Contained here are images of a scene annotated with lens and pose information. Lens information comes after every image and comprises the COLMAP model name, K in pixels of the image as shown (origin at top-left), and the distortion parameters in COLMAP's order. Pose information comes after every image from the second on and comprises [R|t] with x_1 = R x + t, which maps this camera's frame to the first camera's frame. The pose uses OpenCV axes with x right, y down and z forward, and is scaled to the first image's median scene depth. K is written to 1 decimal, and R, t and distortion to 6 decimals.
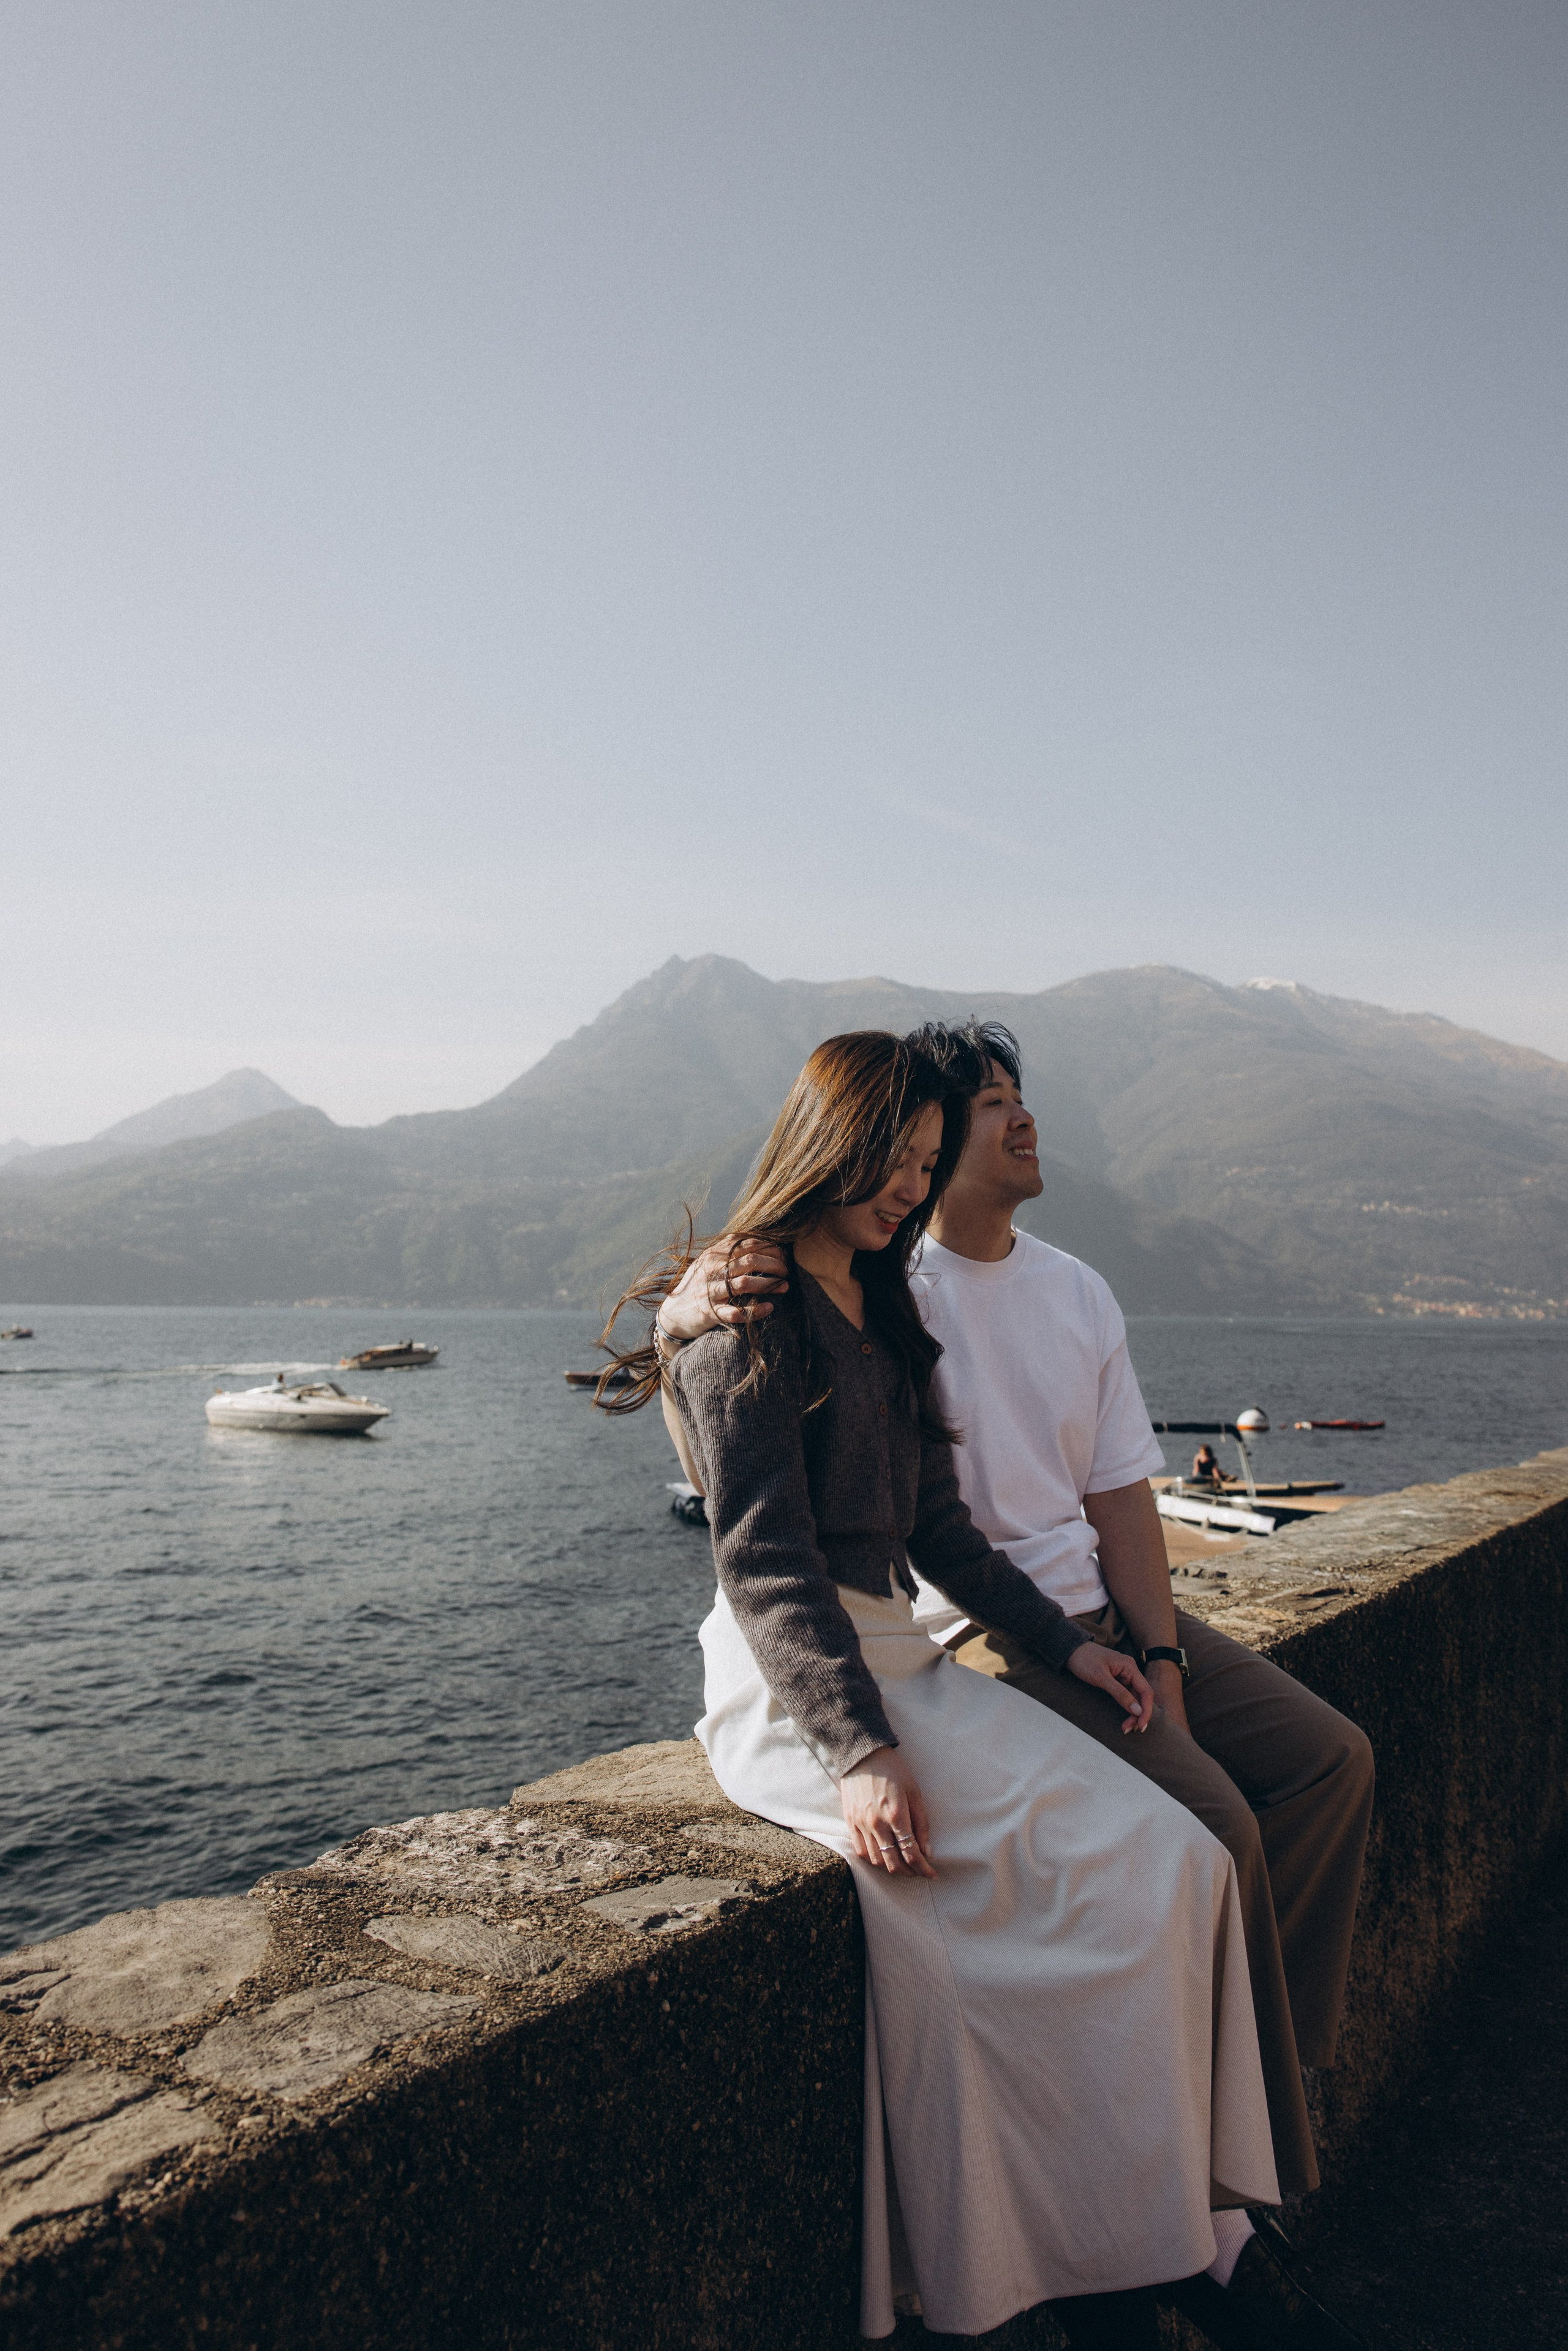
lens RADIAL K [[1851.2, 0, 778.2], [0, 1851.2, 1142.0], [0, 0, 1]] dist [-0.020195, 0.008274]
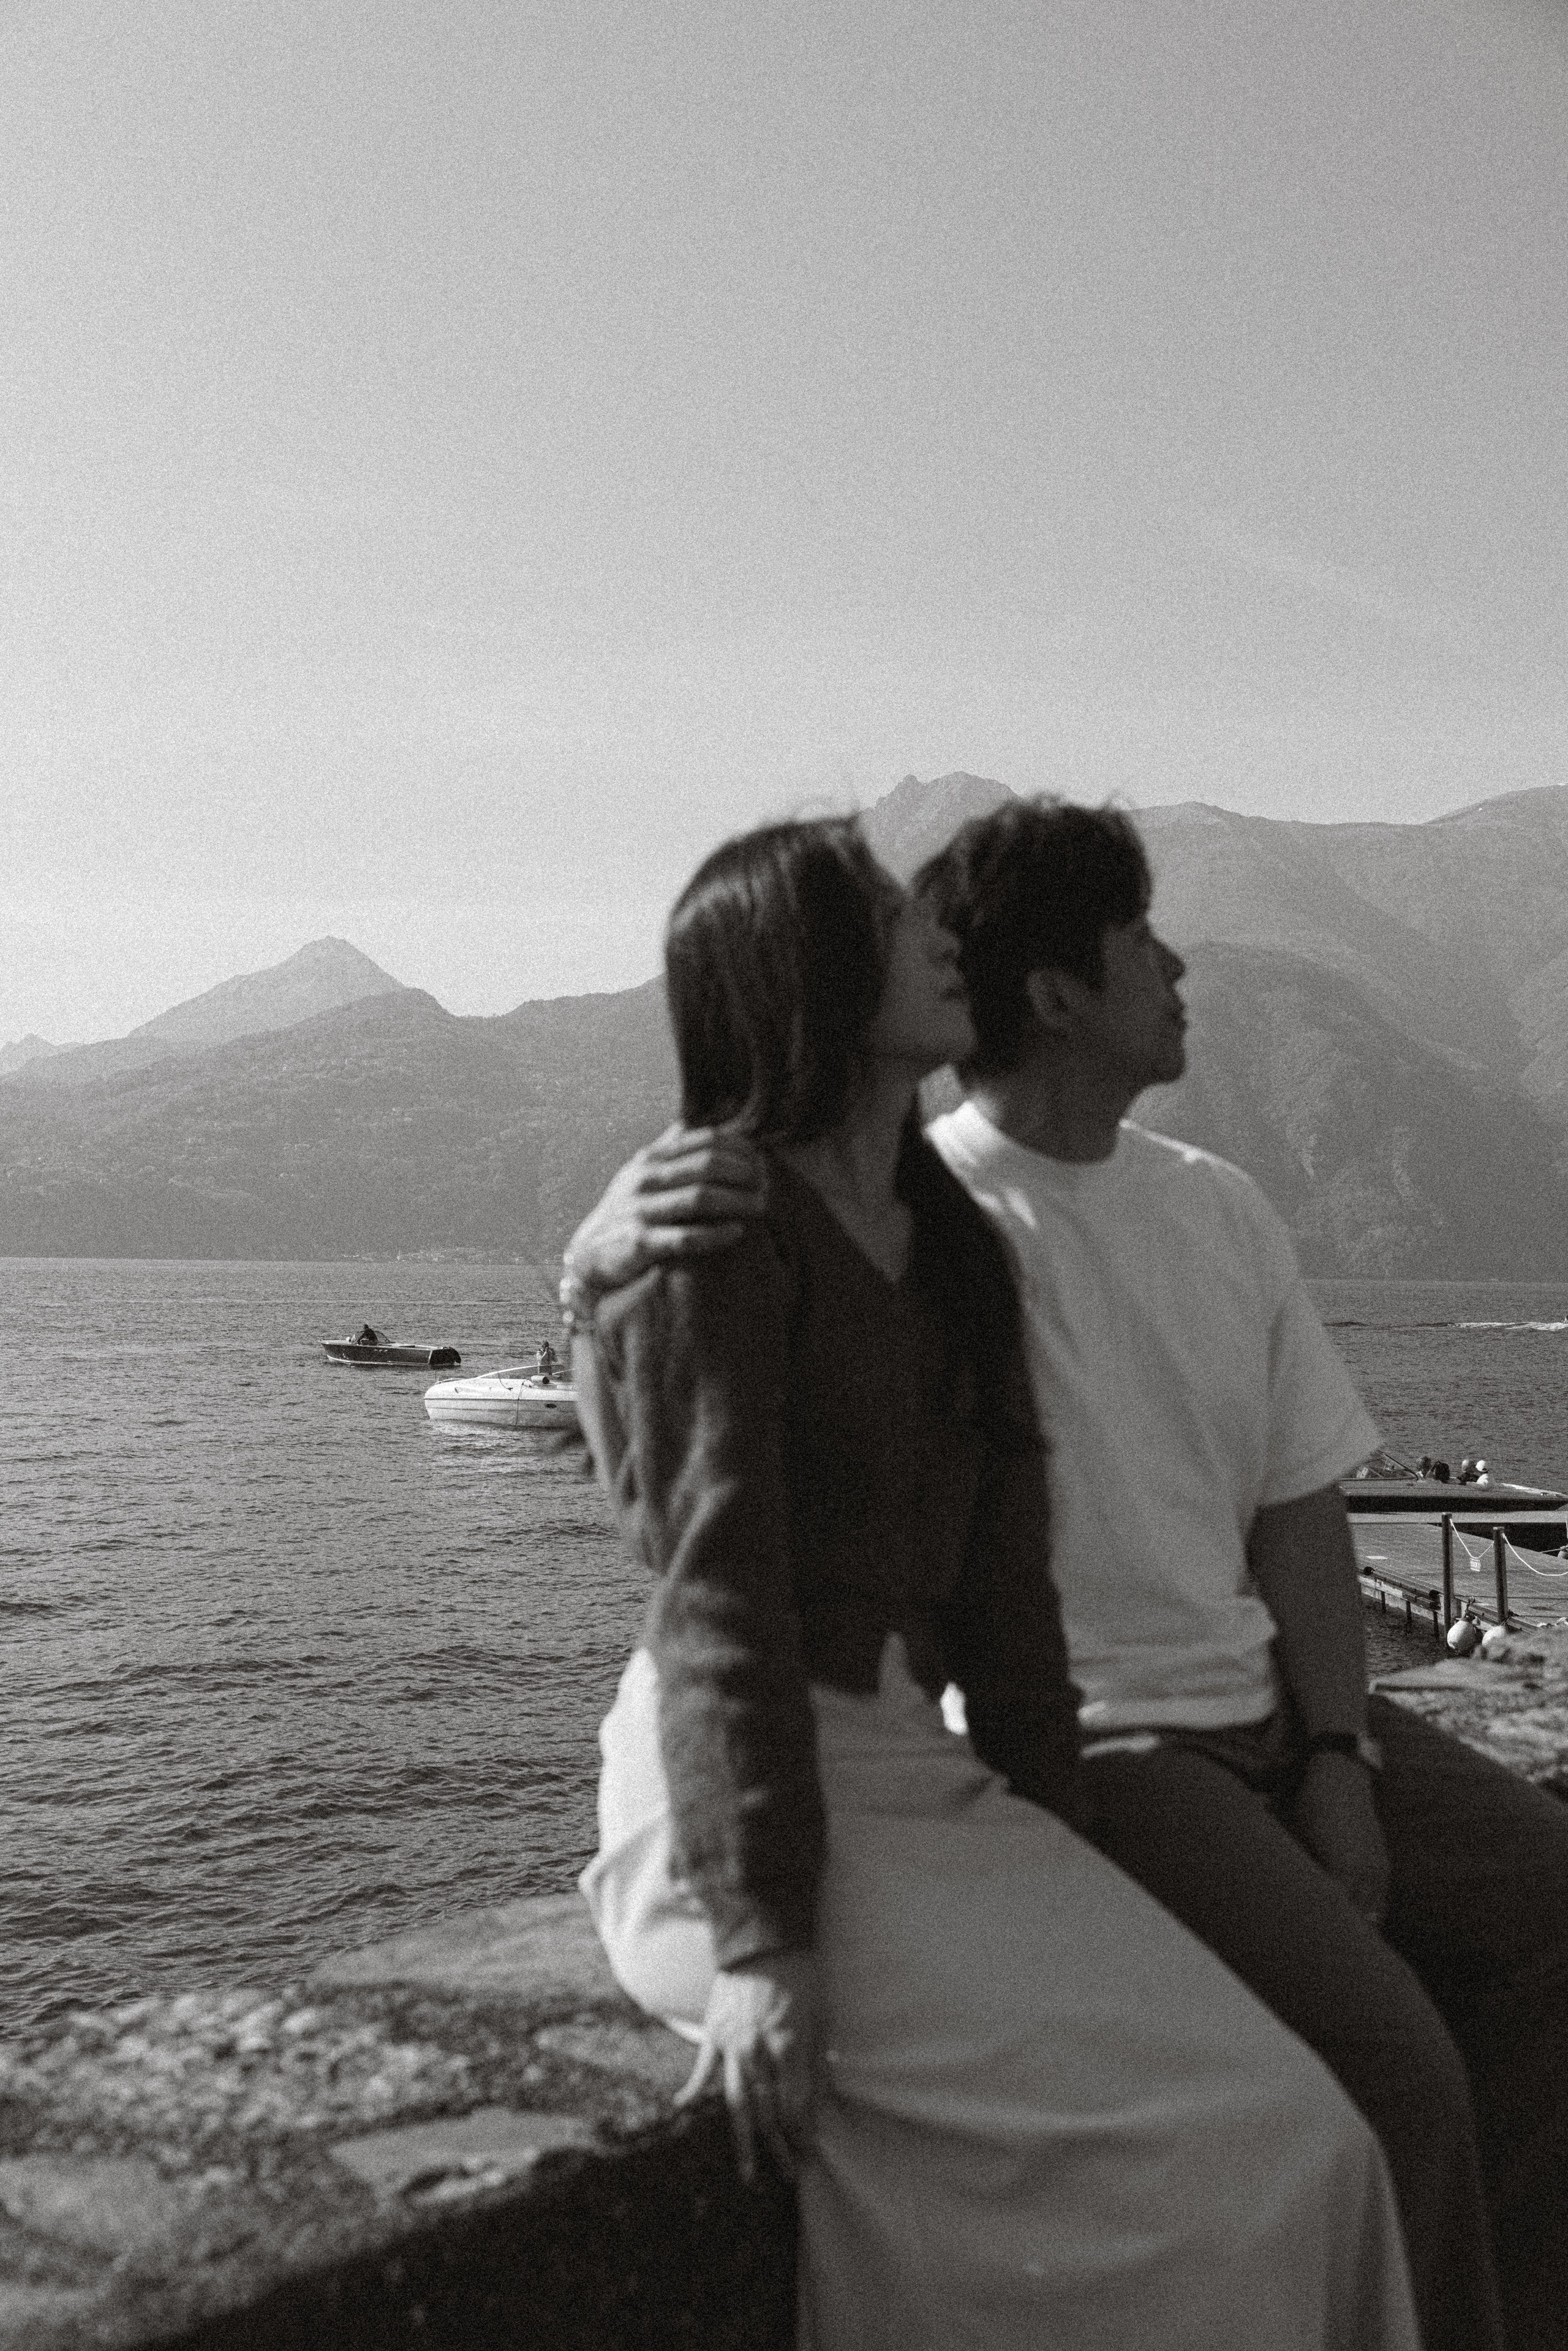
lens RADIAL K [[2565.7, 0, 785.7], [0, 2565.7, 1177.1], [0, 0, 1]] dist [-0.021473, 0.000000]
pose [[0.994337, 0.002927, -0.106233, 0.134832], [0.002868, 0.998518, 0.054350, 0.017879], [0.106235, -0.054346, 0.992855, 0.121255]]
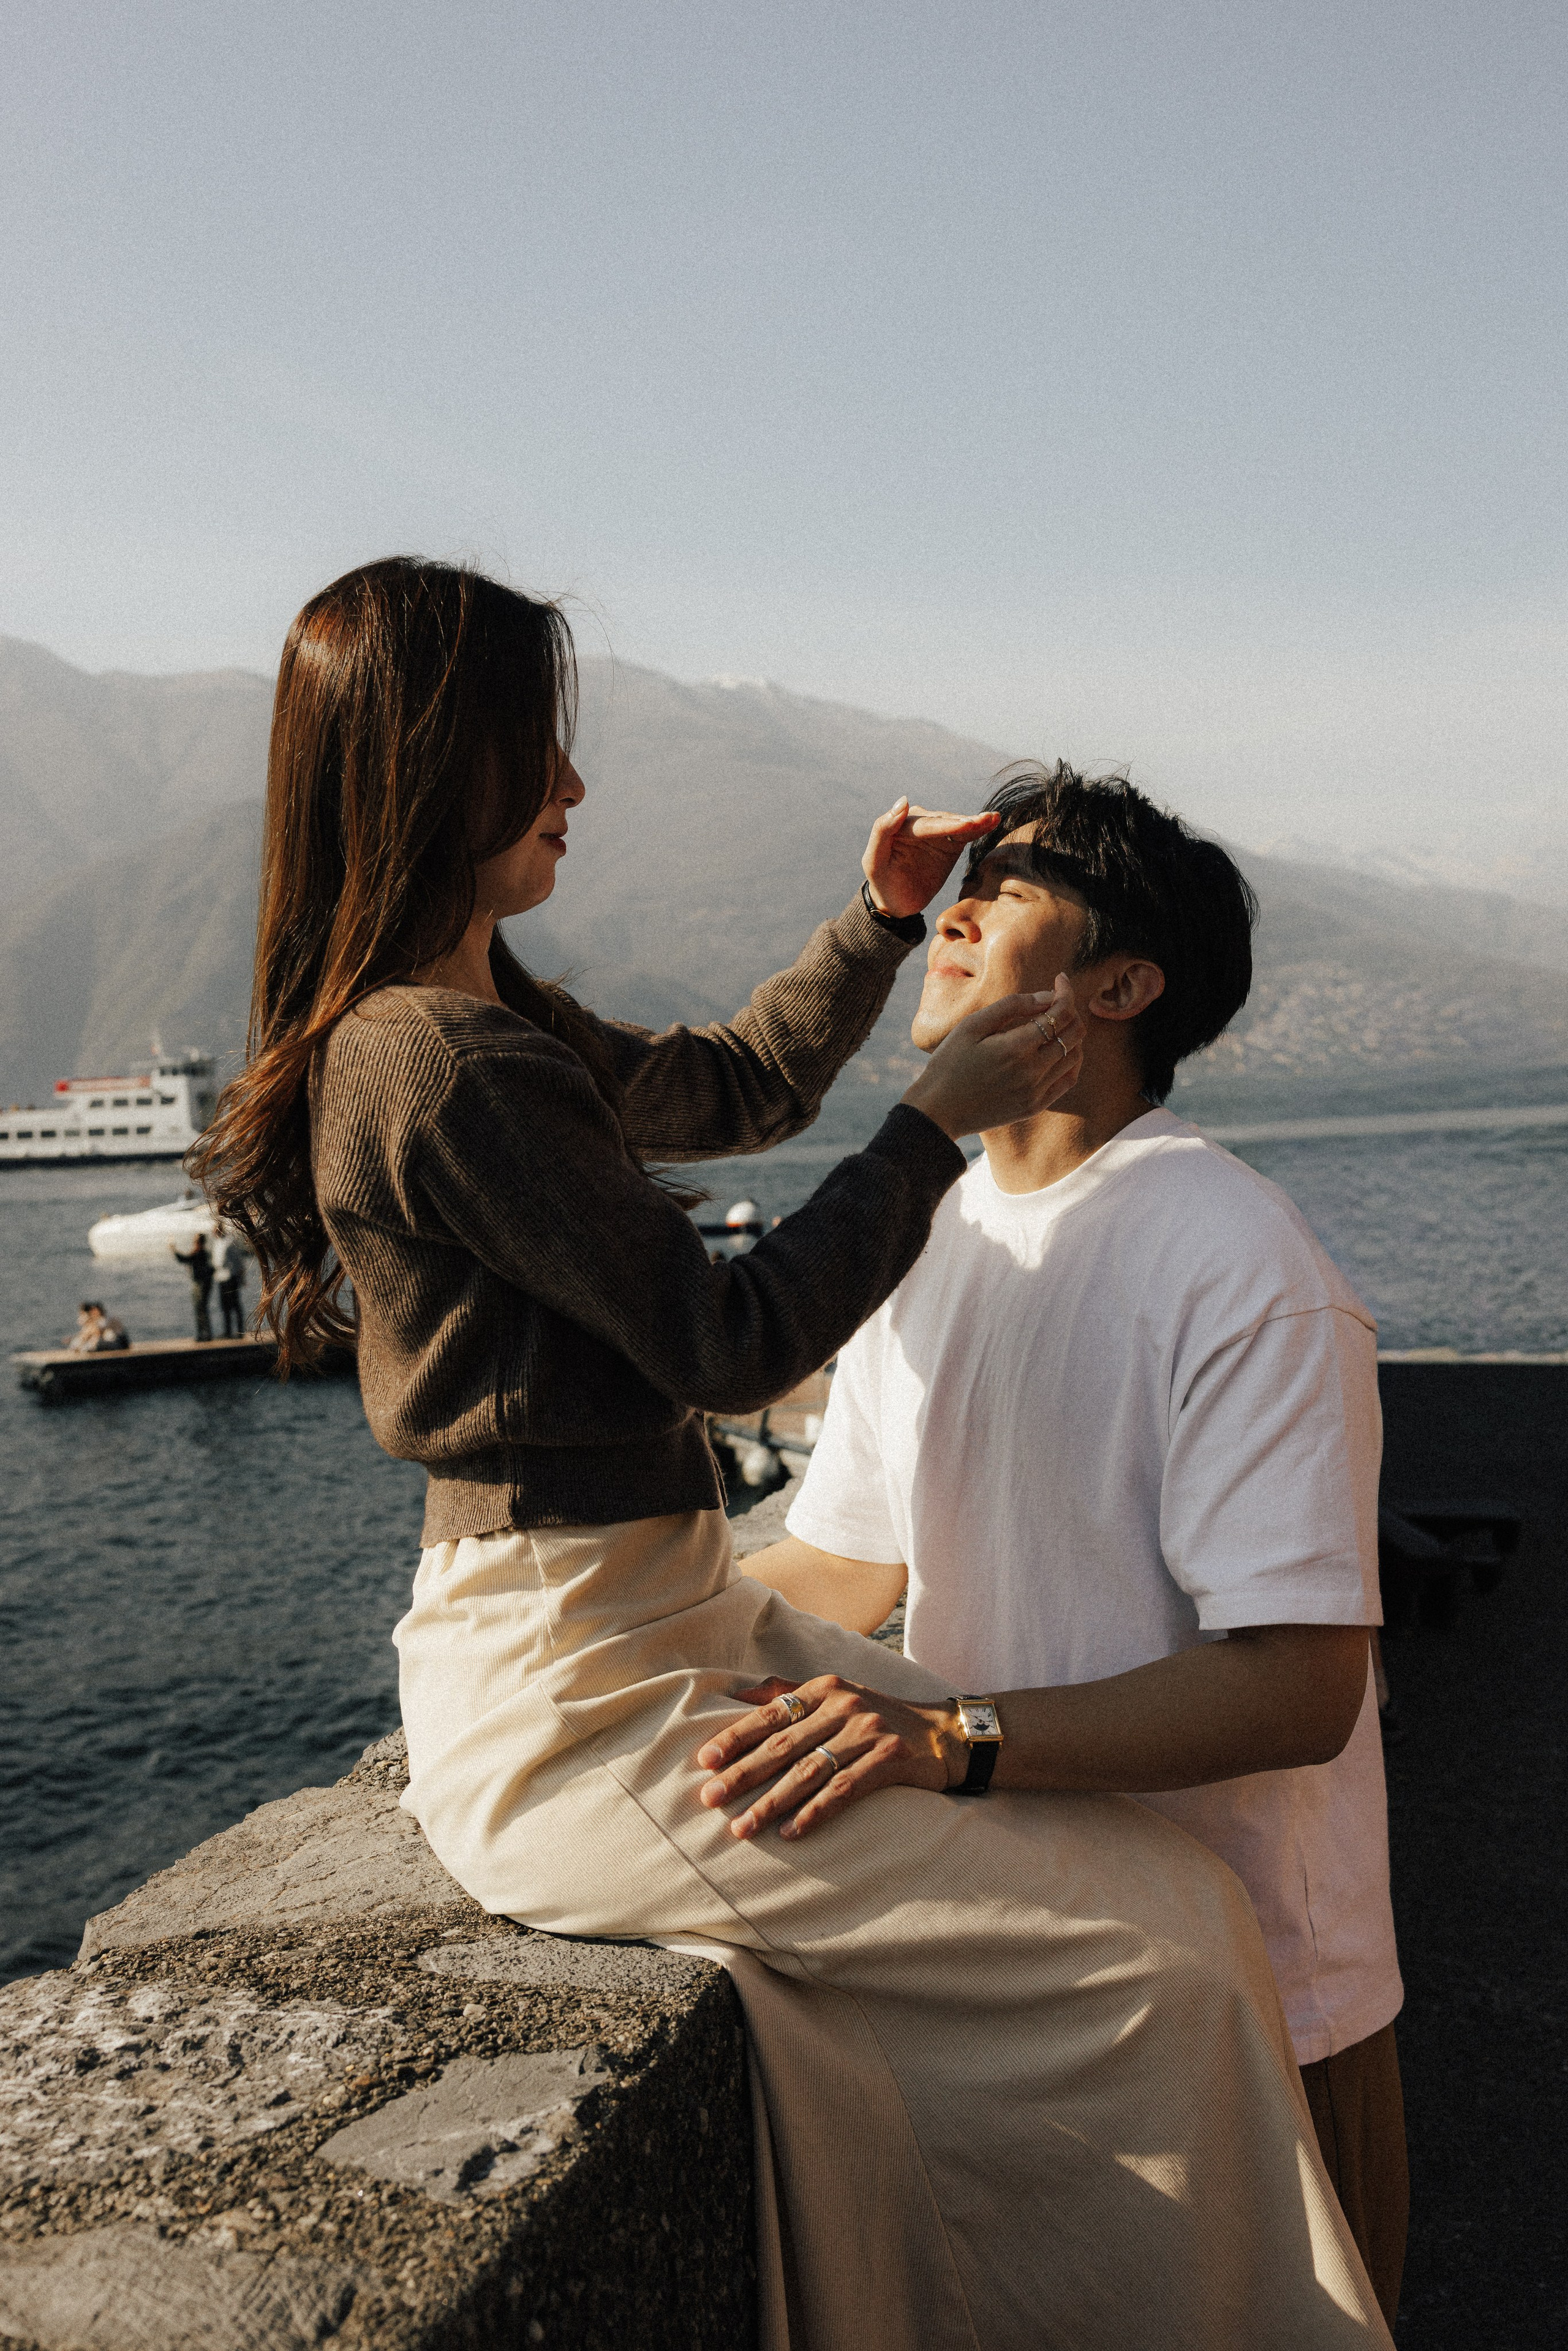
lens RADIAL K [[2342.3, 0, 857.4], [0, 2342.3, 1054.0], [0, 0, 1]] dist [-0.017498, 0.000000]
pose [[0.952154, -0.040340, 0.302945, -0.136407], [0.018077, 0.996949, 0.075936, 0.035209], [-0.305084, -0.066826, 0.949978, 0.285643]]
